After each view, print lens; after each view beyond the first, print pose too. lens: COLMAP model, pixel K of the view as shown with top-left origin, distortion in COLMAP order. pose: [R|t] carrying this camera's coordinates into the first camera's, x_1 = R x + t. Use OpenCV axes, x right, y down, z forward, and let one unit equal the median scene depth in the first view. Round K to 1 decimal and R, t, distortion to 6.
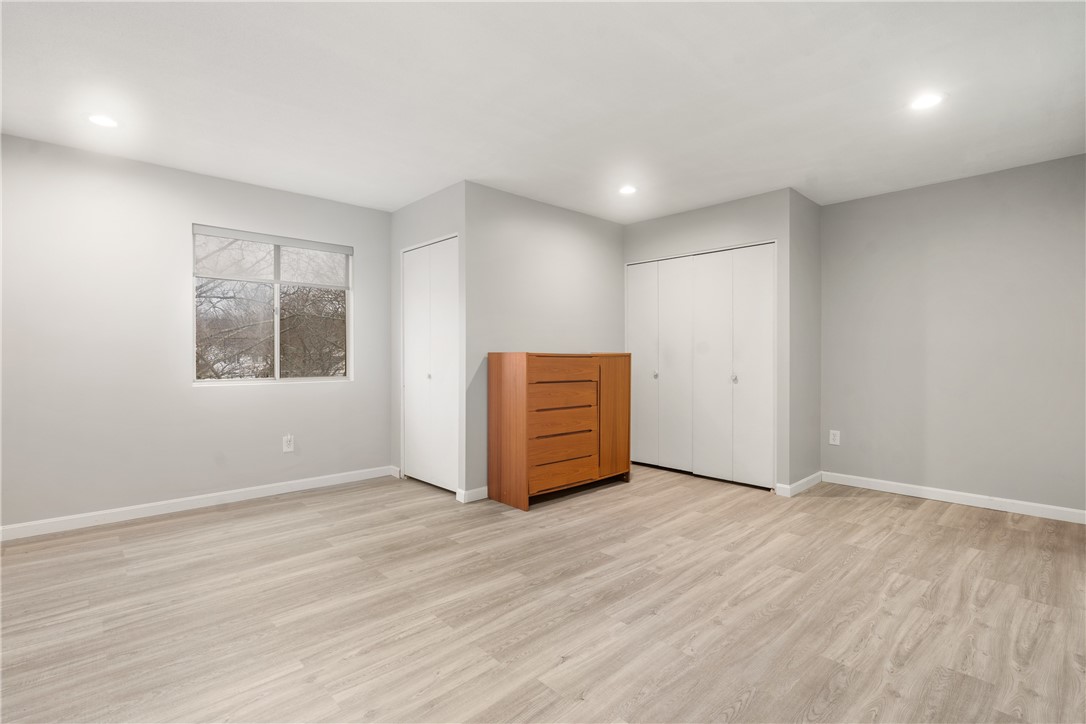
lens RADIAL K [[499.3, 0, 538.7], [0, 499.3, 357.3], [0, 0, 1]] dist [0.003039, 0.000501]
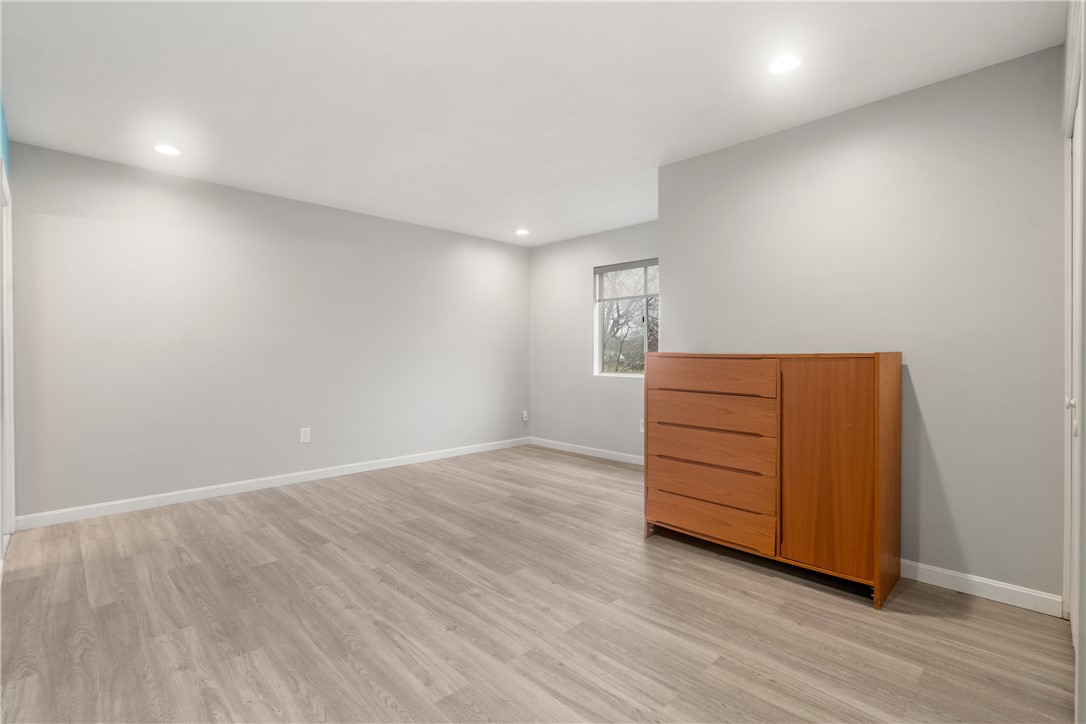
lens RADIAL K [[499.3, 0, 538.7], [0, 499.3, 357.3], [0, 0, 1]] dist [0.003039, 0.000501]
pose [[0.022917, 0.004201, -0.999729, 1.166536], [-0.002457, 0.999988, 0.004146, -0.006010], [0.999734, 0.002362, 0.022927, 1.122893]]
